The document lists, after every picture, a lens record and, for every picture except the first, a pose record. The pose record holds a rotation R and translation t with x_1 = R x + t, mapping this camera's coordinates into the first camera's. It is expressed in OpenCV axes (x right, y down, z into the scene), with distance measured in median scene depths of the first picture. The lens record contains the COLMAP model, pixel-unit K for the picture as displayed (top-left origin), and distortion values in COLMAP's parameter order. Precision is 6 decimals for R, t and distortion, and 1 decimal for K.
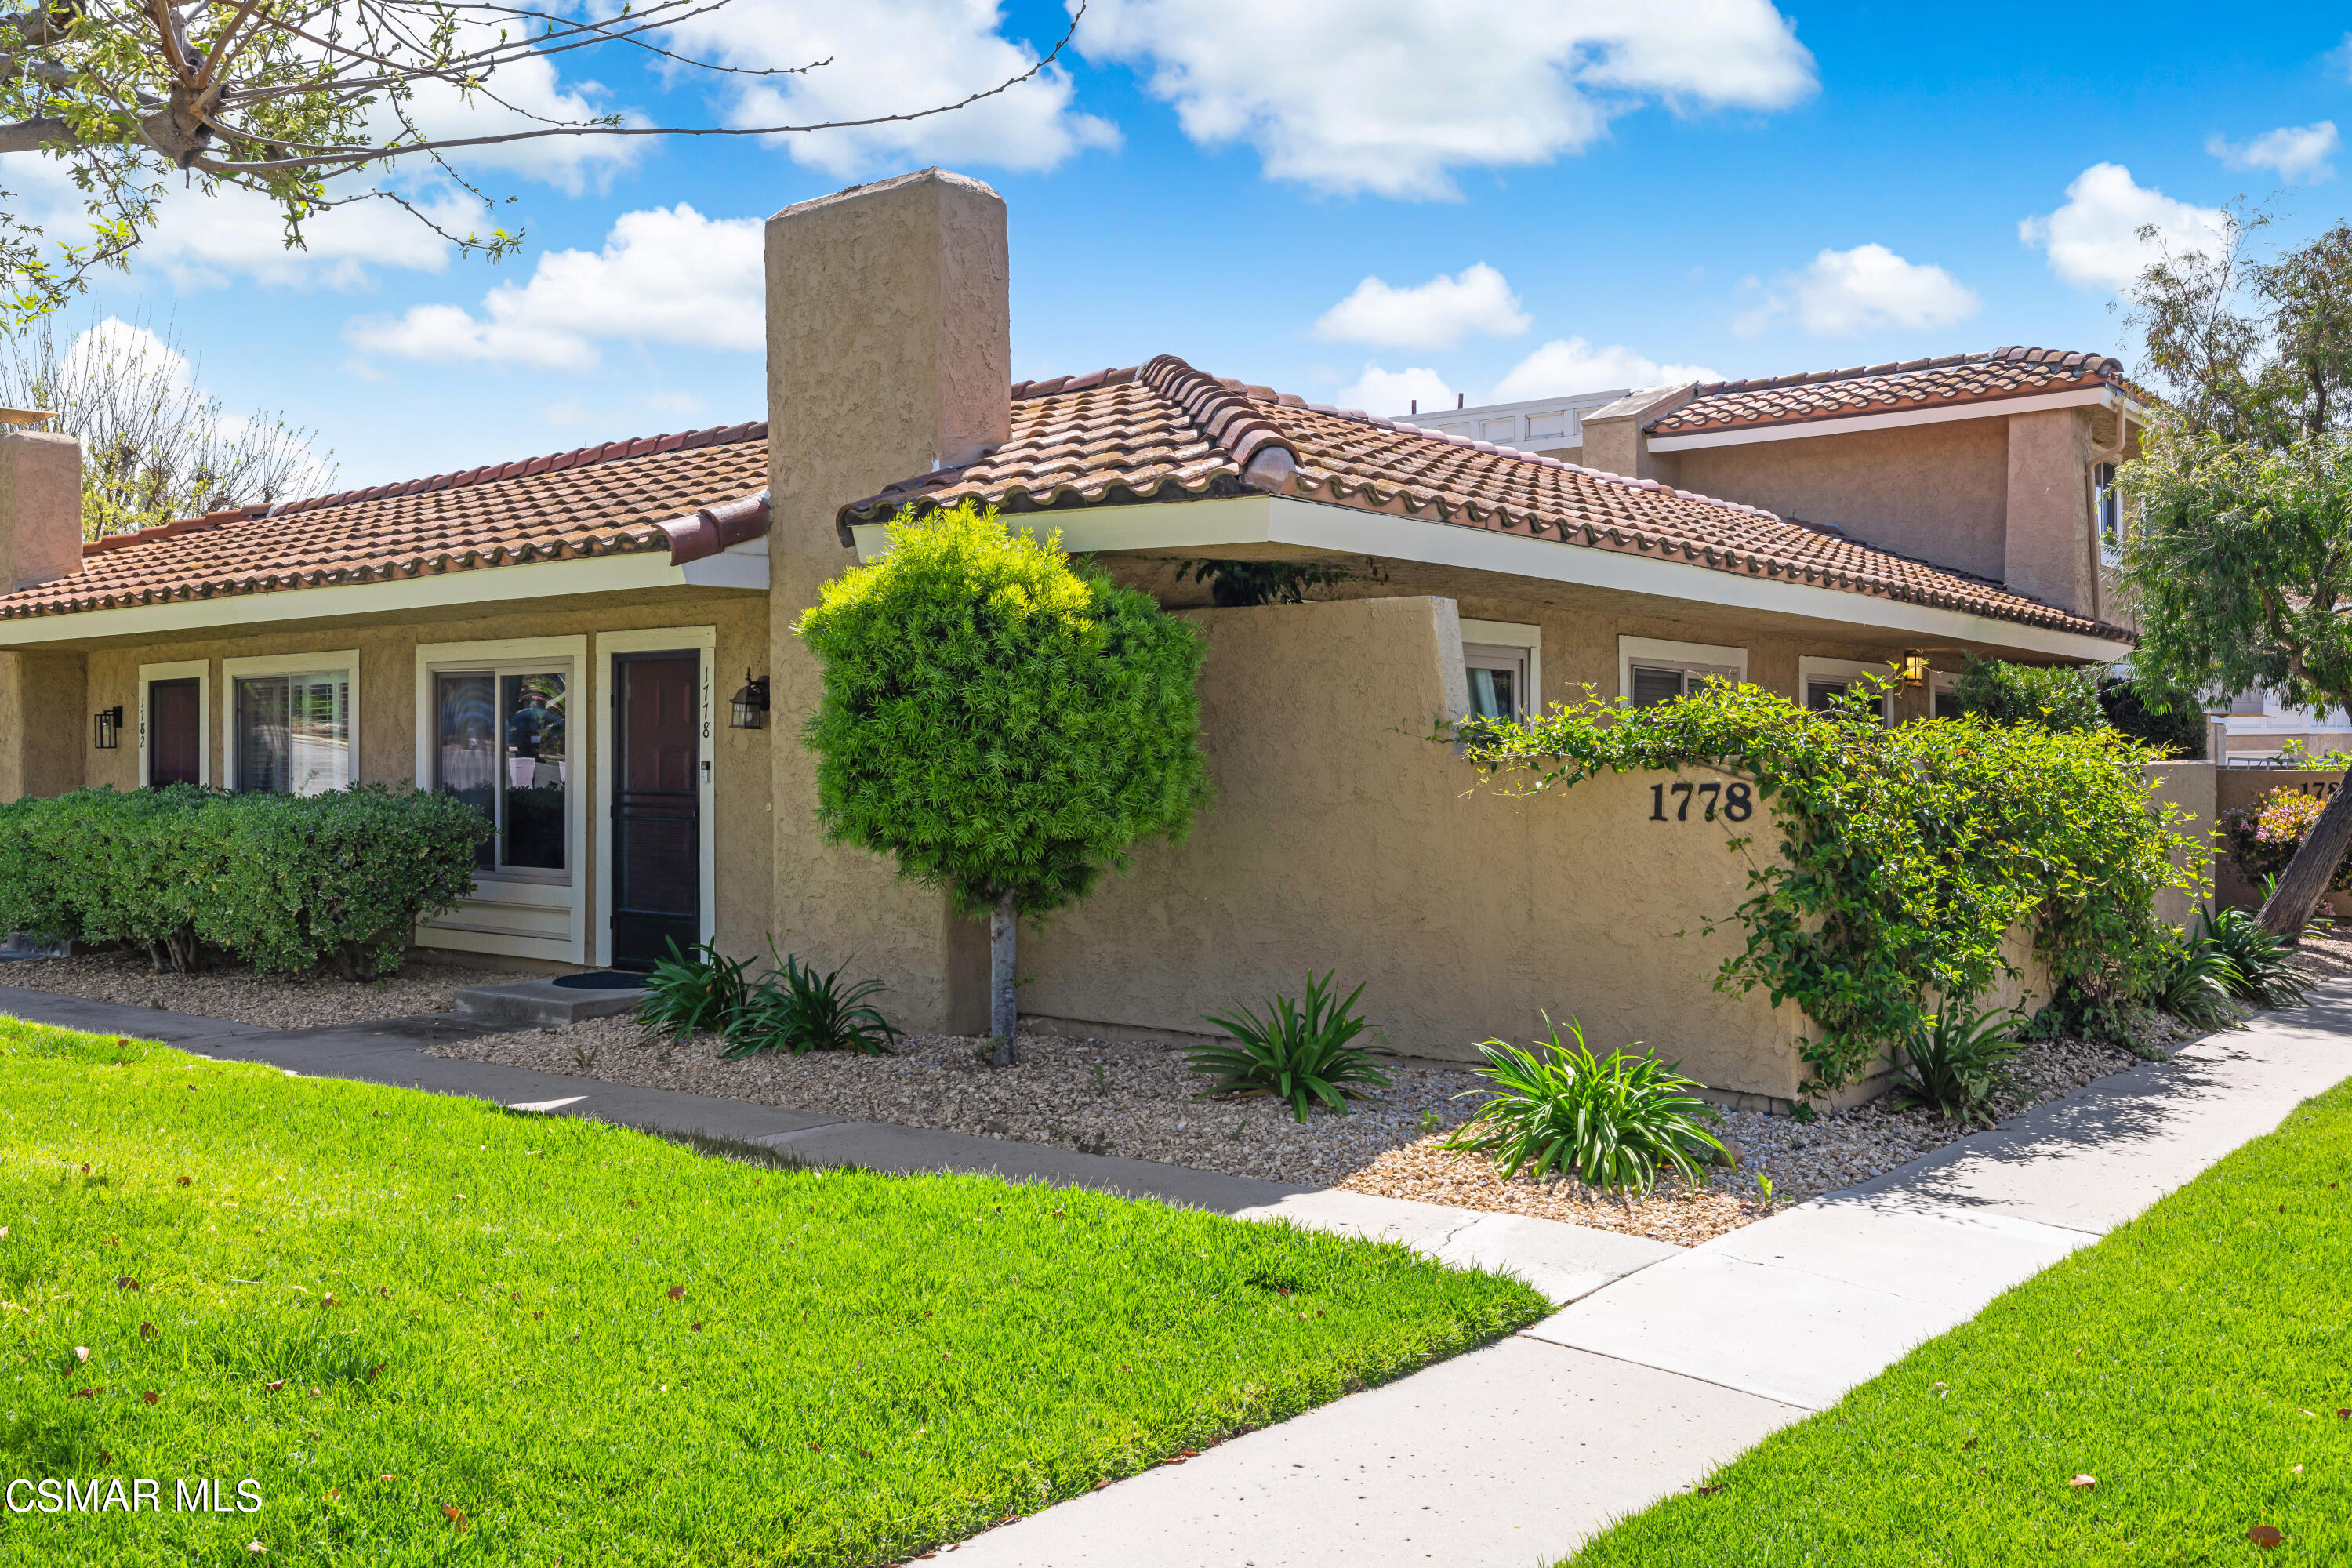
lens RADIAL K [[2052.1, 0, 1177.6], [0, 2052.1, 692.2], [0, 0, 1]] dist [-0.004255, -0.005746]
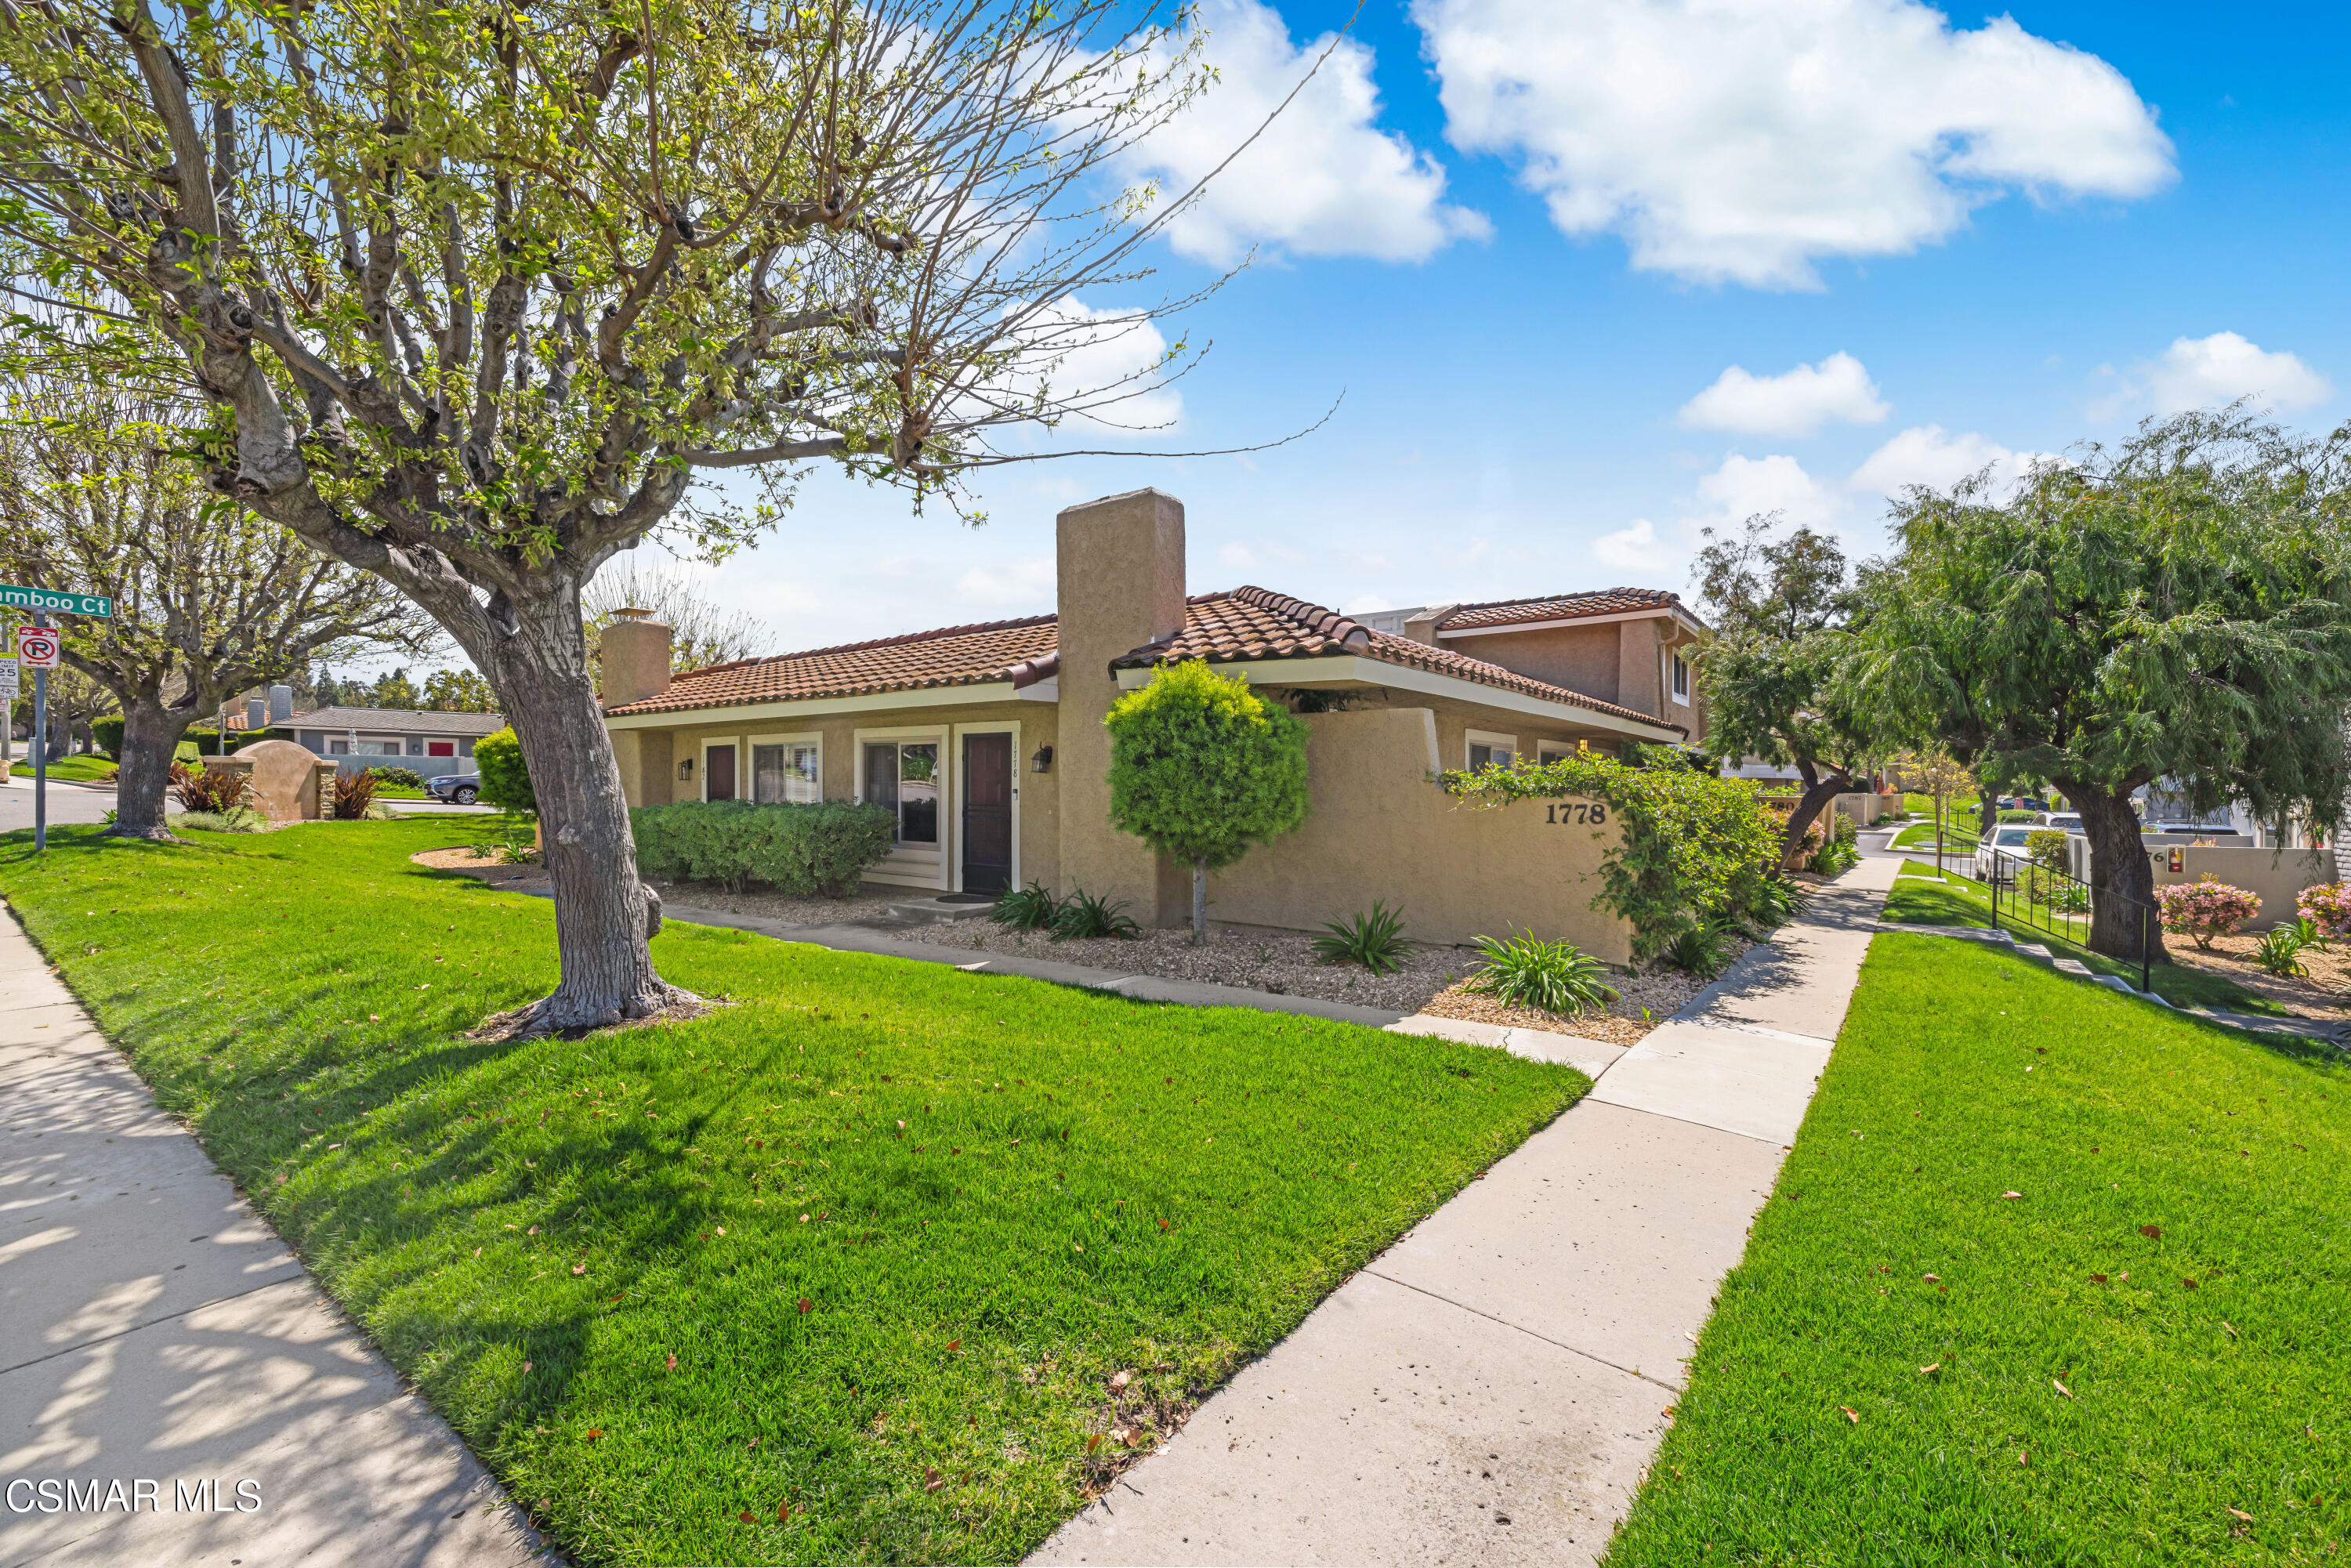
lens RADIAL K [[989.7, 0, 1171.0], [0, 989.7, 768.9], [0, 0, 1]] dist [0.000513, 0.000314]
pose [[0.999754, 0.005753, 0.021429, -0.136420], [-0.006072, 0.999871, 0.014851, -0.001113], [-0.021340, -0.014977, 0.999660, 0.057456]]
